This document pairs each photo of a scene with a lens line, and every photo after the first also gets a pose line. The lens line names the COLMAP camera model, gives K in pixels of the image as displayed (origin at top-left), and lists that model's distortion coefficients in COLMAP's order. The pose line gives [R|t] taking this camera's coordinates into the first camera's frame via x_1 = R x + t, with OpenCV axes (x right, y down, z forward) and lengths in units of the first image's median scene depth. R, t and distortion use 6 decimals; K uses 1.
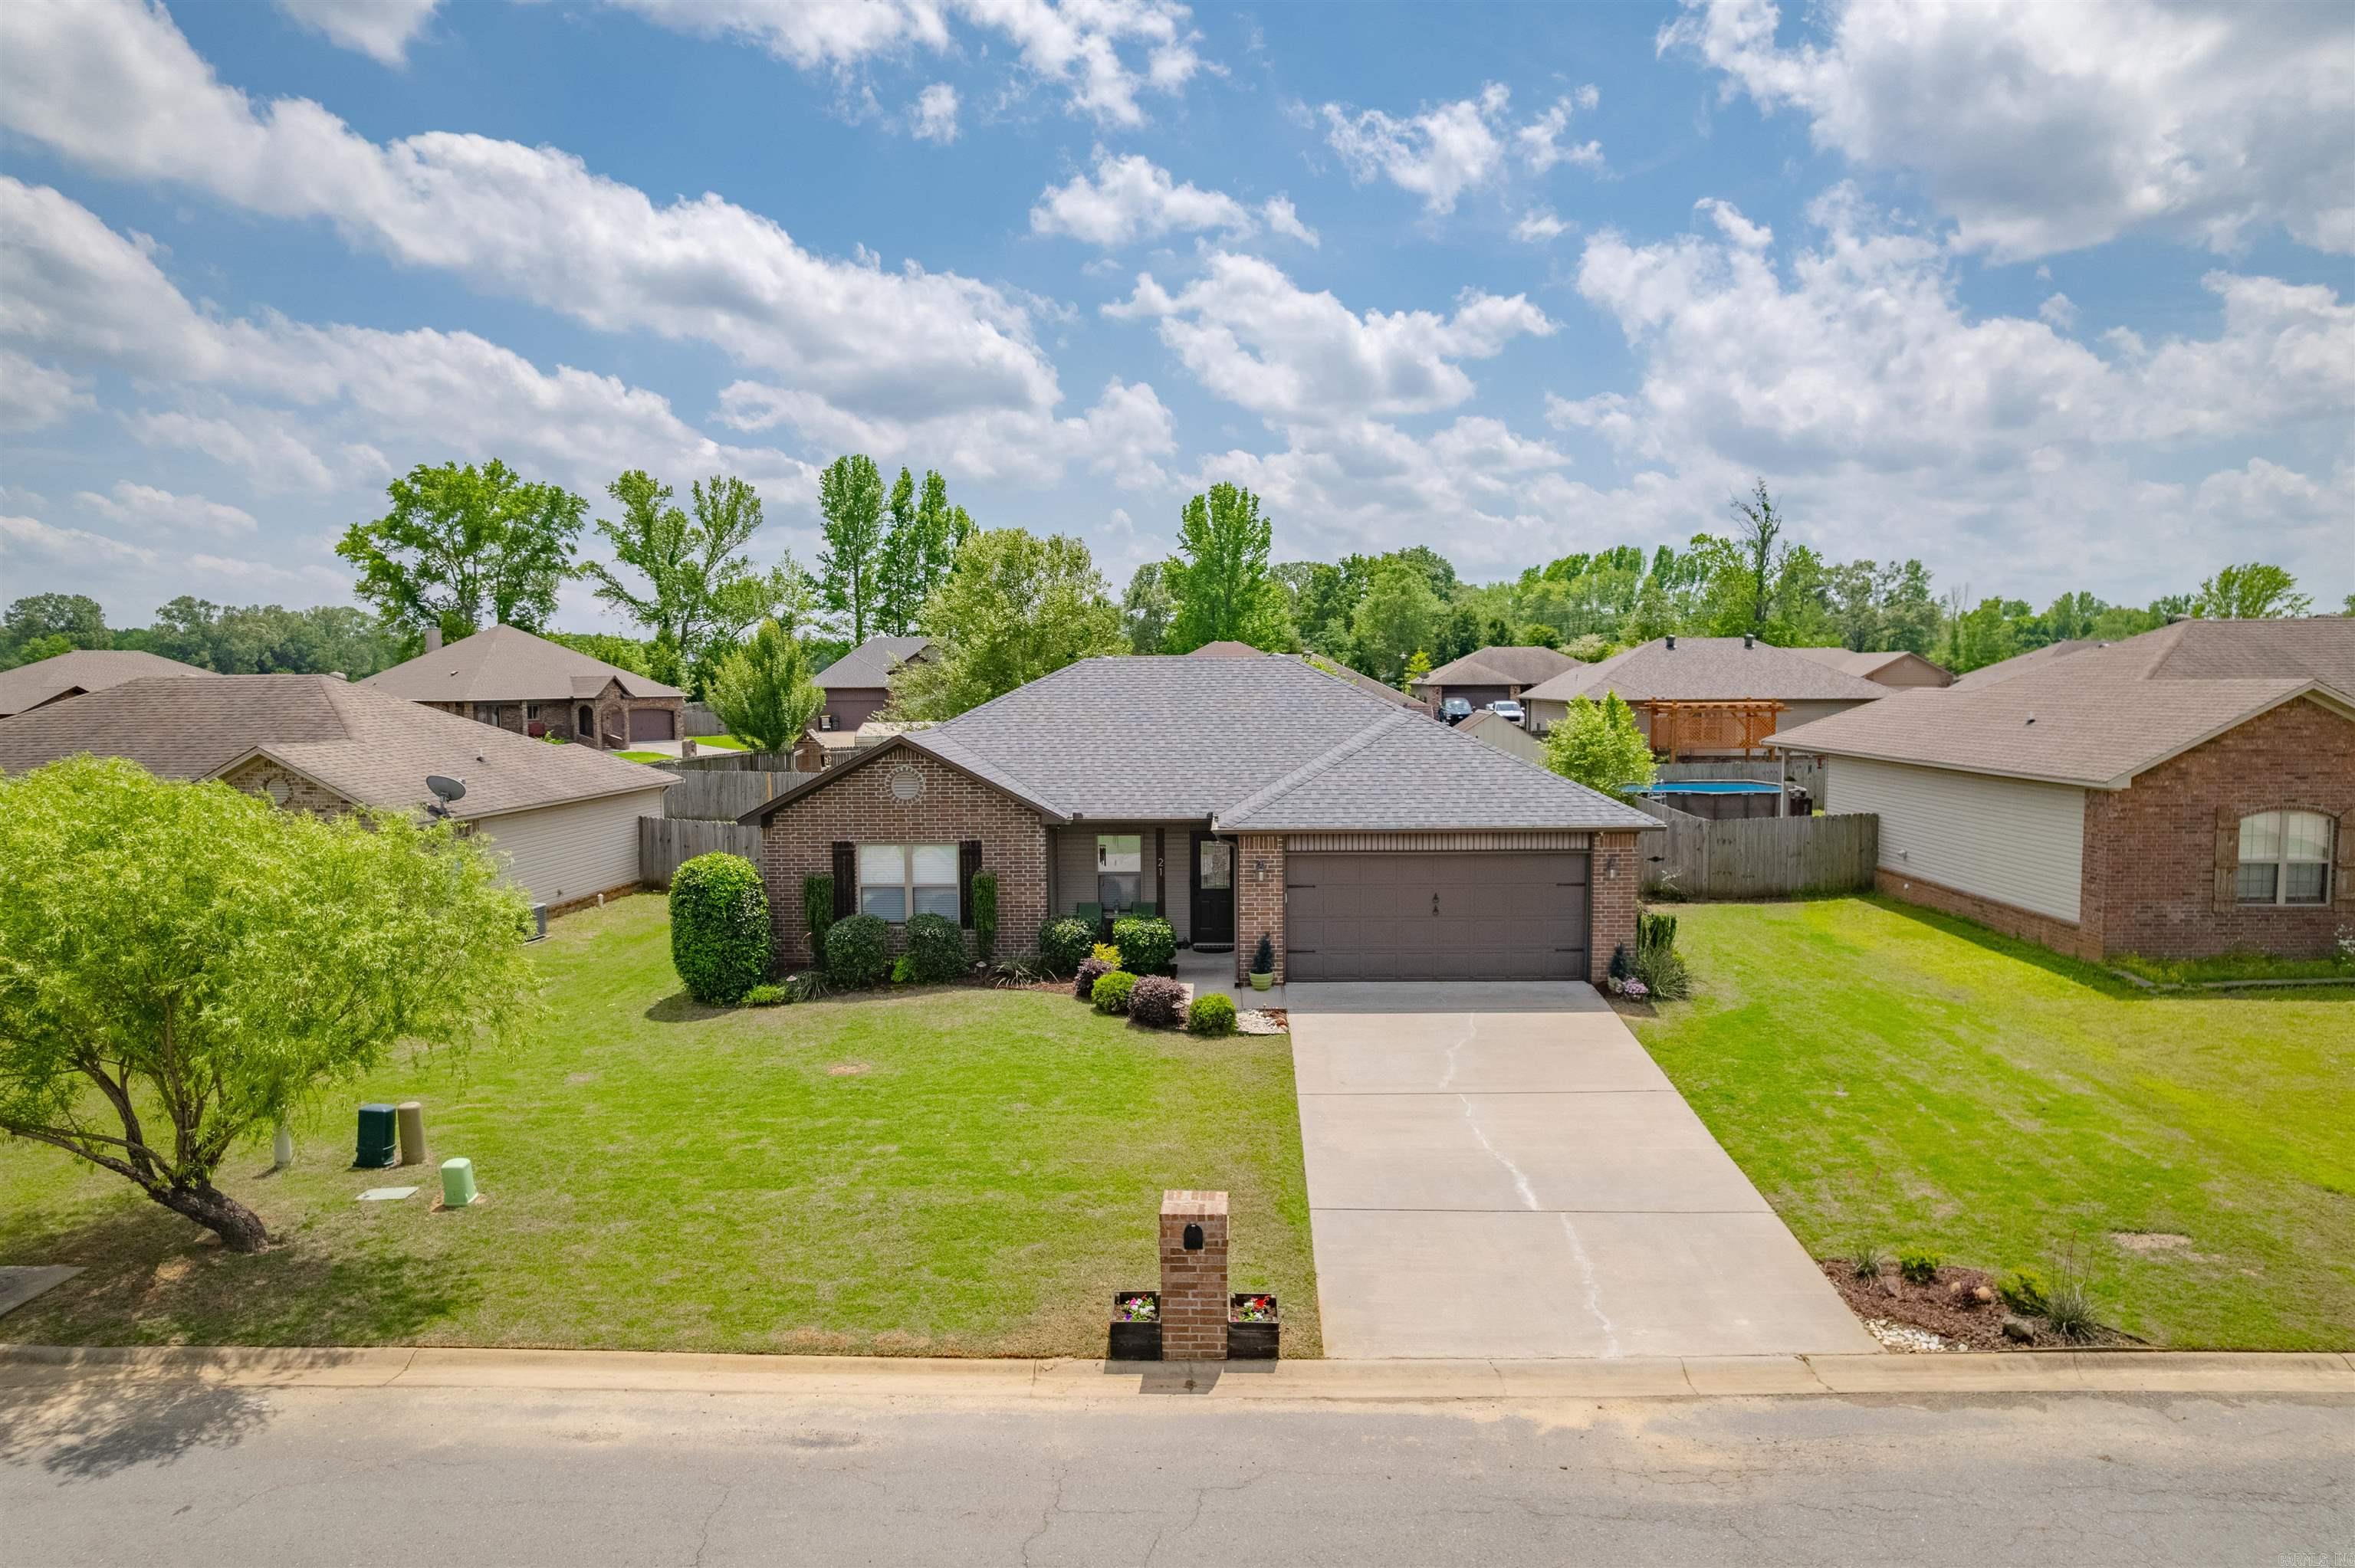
lens RADIAL K [[1513.2, 0, 1183.2], [0, 1513.2, 784.3], [0, 0, 1]] dist [-0.081188, 0.069796]
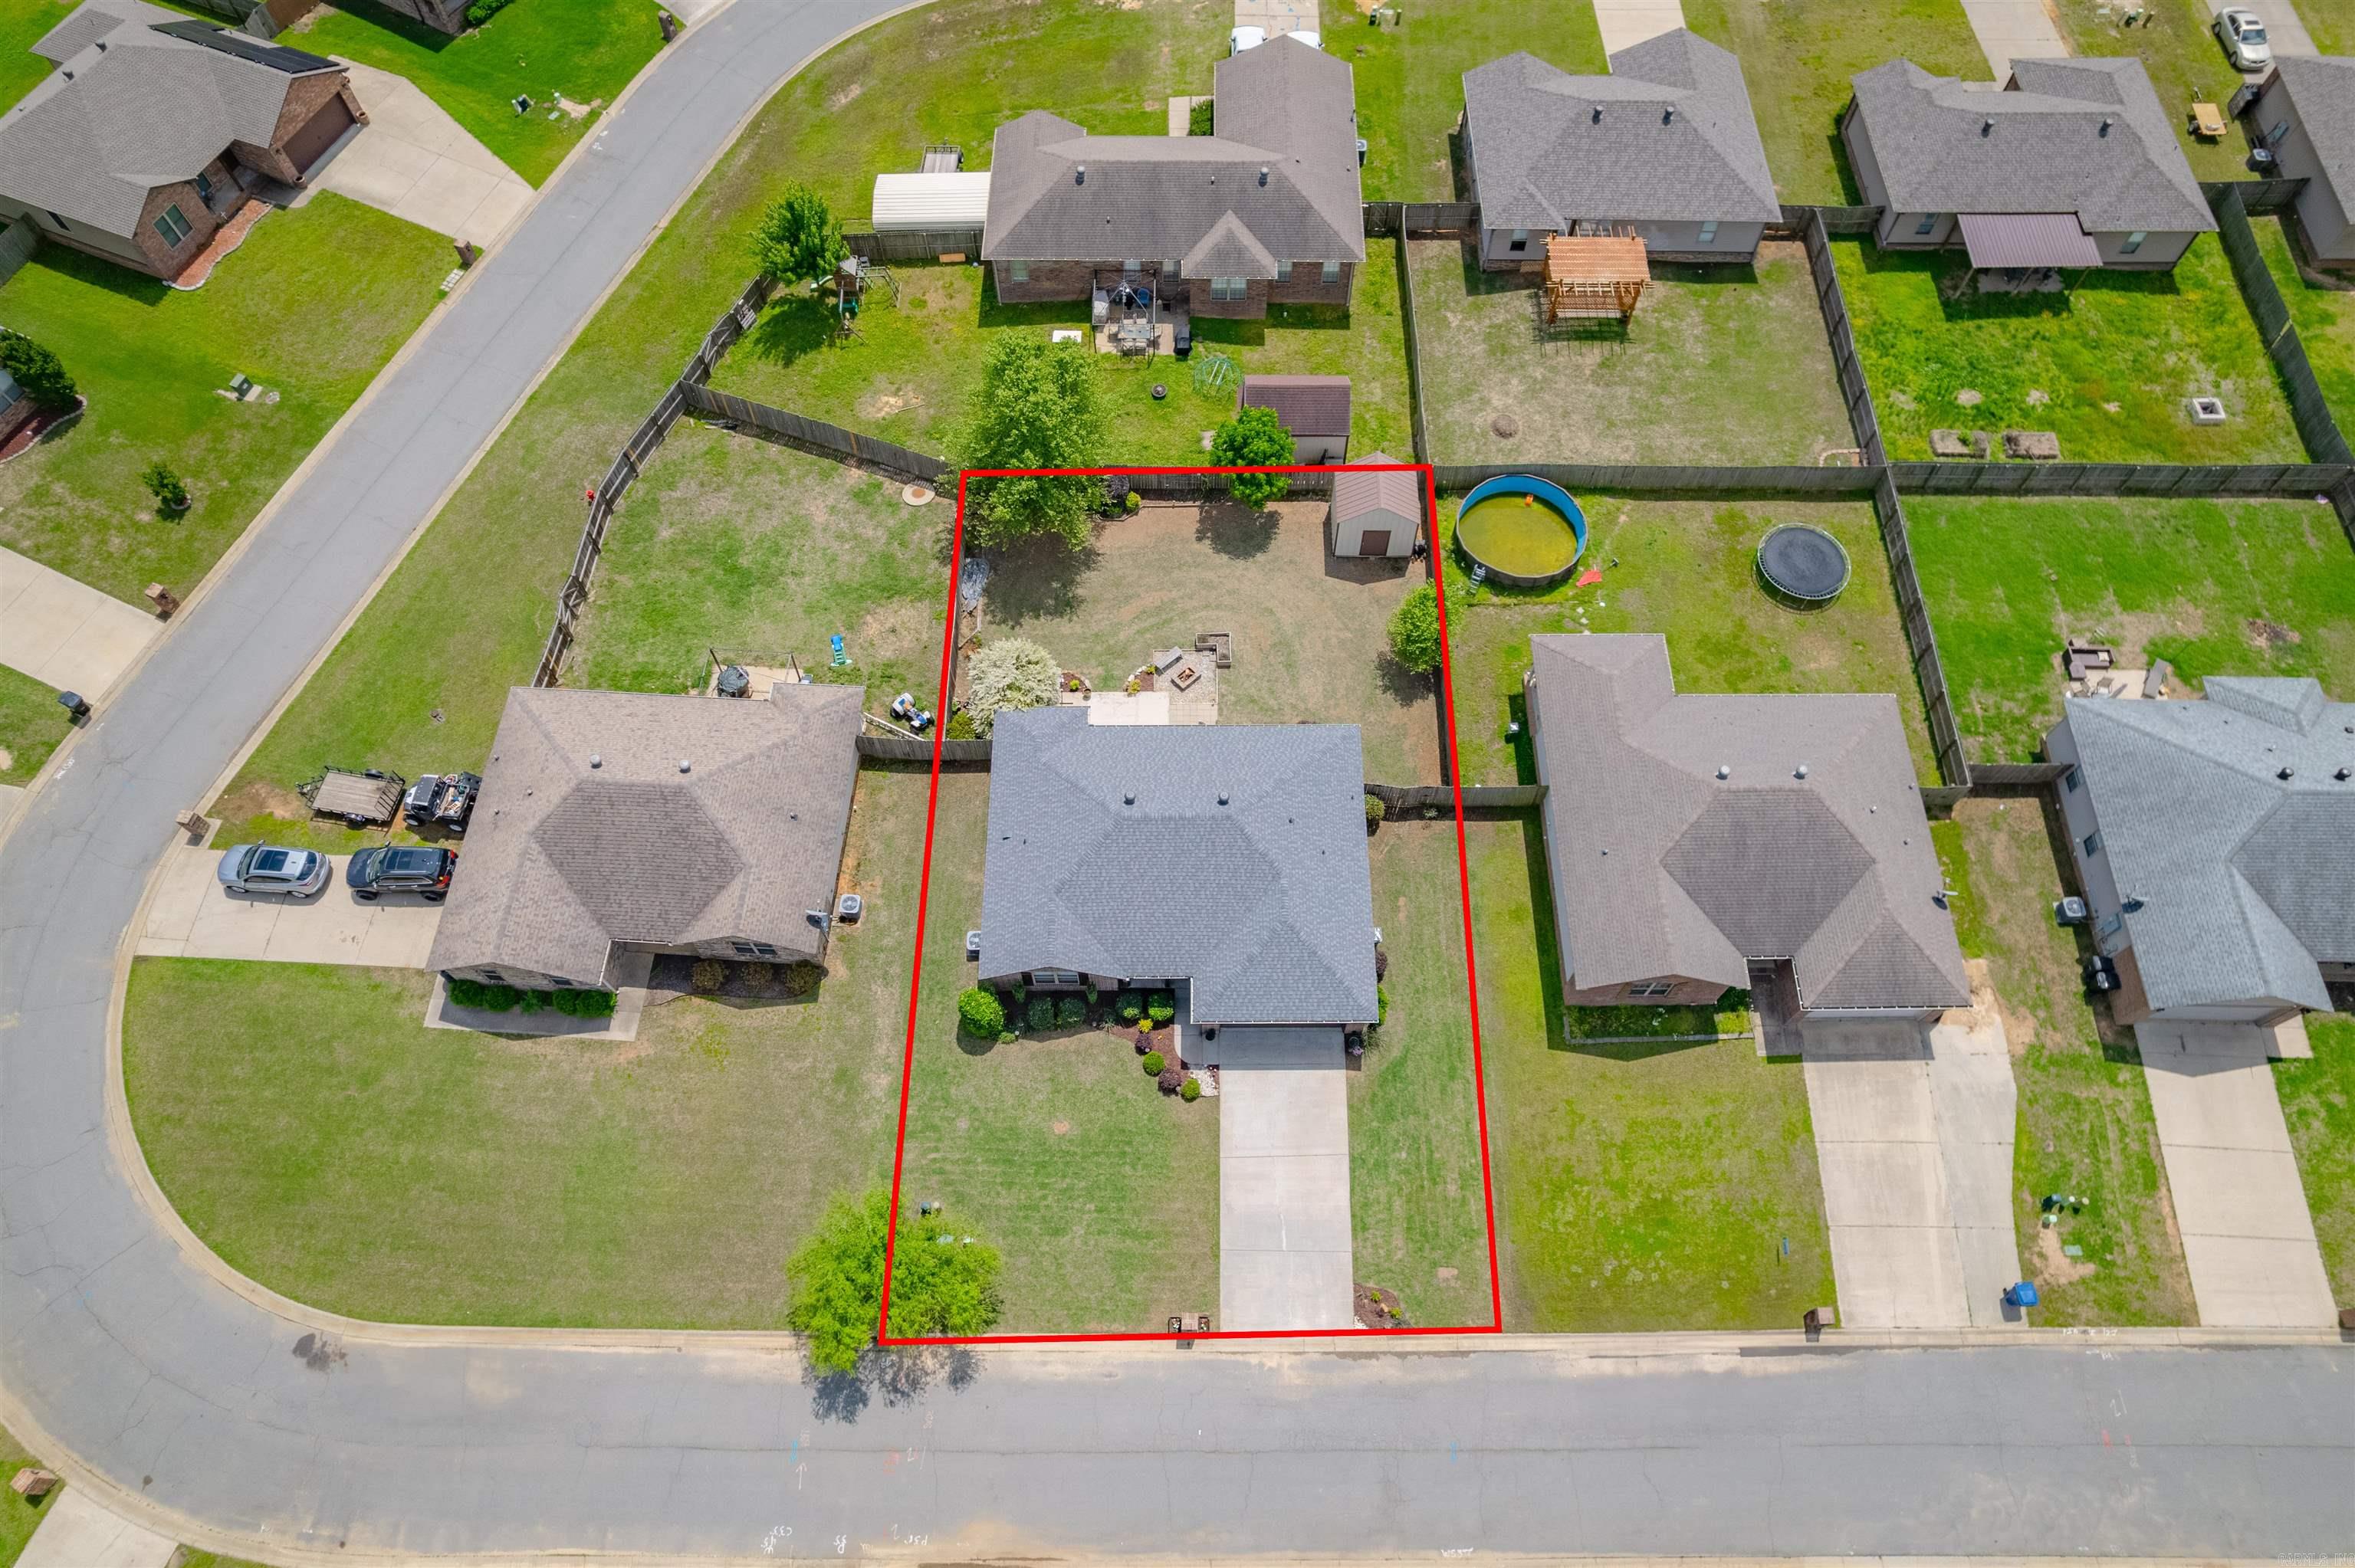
lens RADIAL K [[1513.2, 0, 1183.2], [0, 1513.2, 784.3], [0, 0, 1]] dist [-0.081188, 0.069796]
pose [[0.999522, -0.021370, 0.022333, -0.036688], [-0.007781, 0.525295, 0.850884, -2.083134], [-0.029915, -0.850651, 0.524878, 0.054905]]
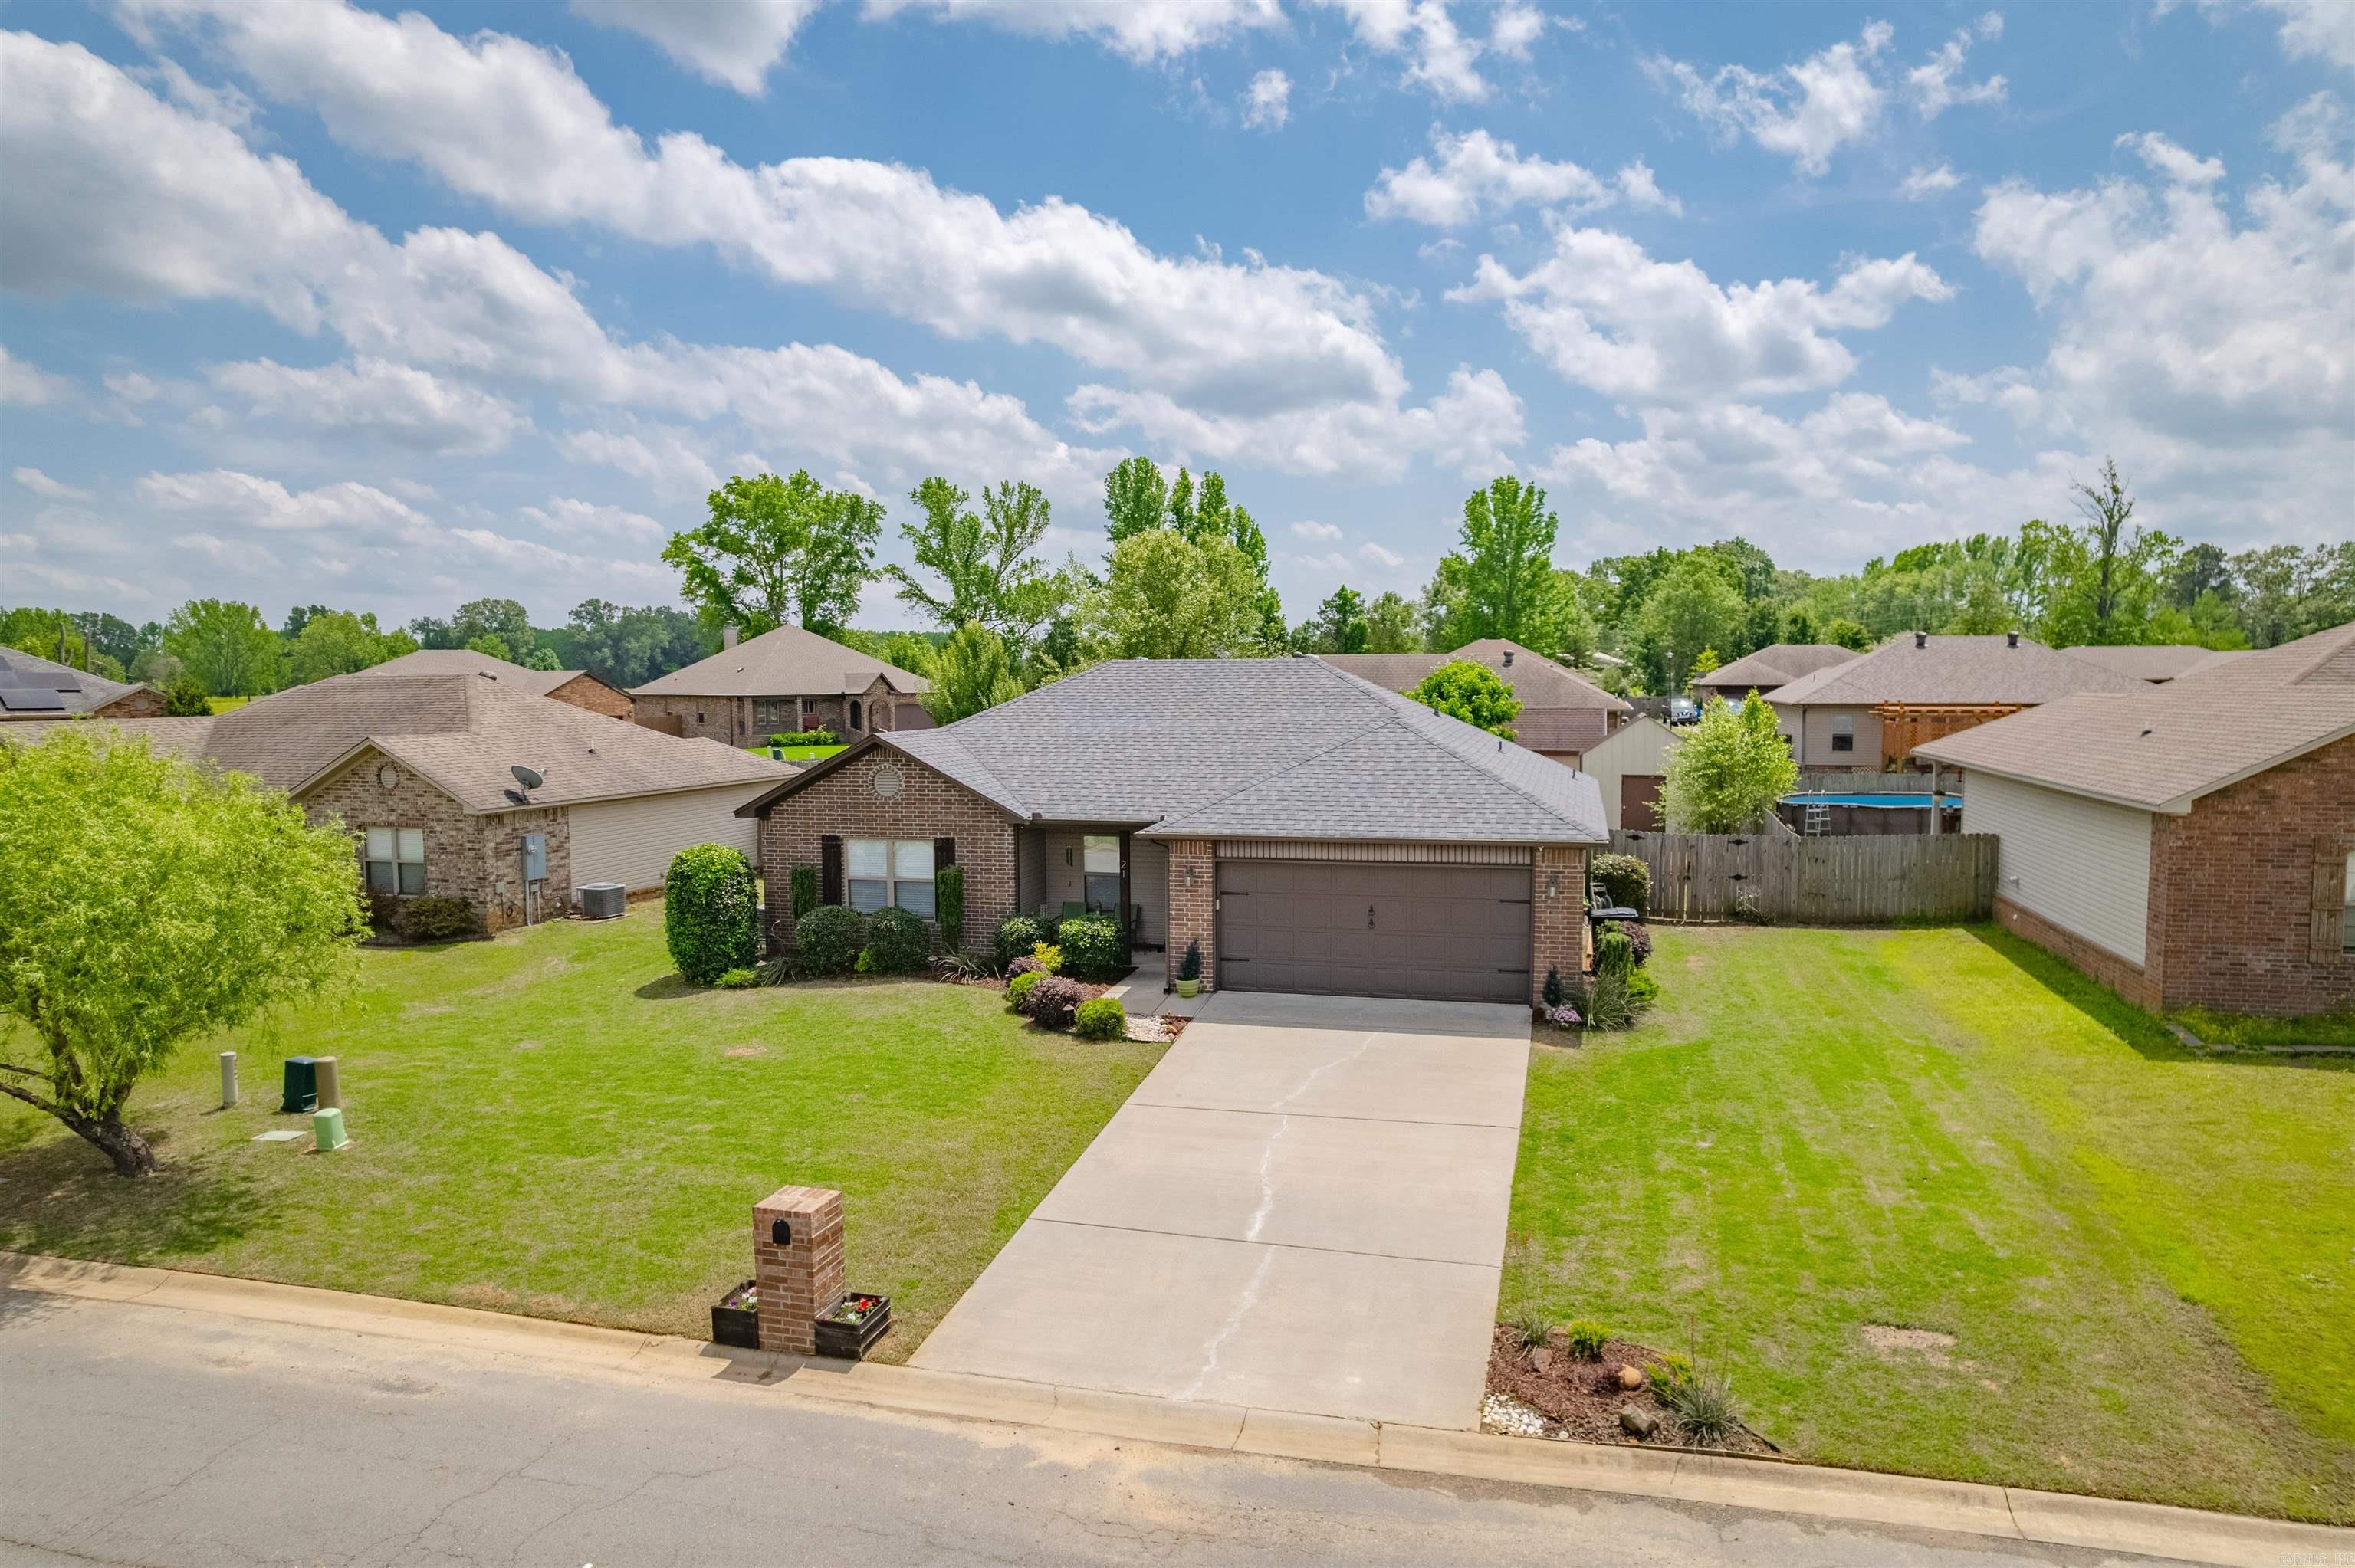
lens RADIAL K [[1513.2, 0, 1183.2], [0, 1513.2, 784.3], [0, 0, 1]] dist [-0.081188, 0.069796]
pose [[0.973964, 0.018782, -0.225923, 0.256293], [-0.018336, 0.999824, 0.004071, -0.006420], [0.225960, 0.000178, 0.974137, 0.036092]]
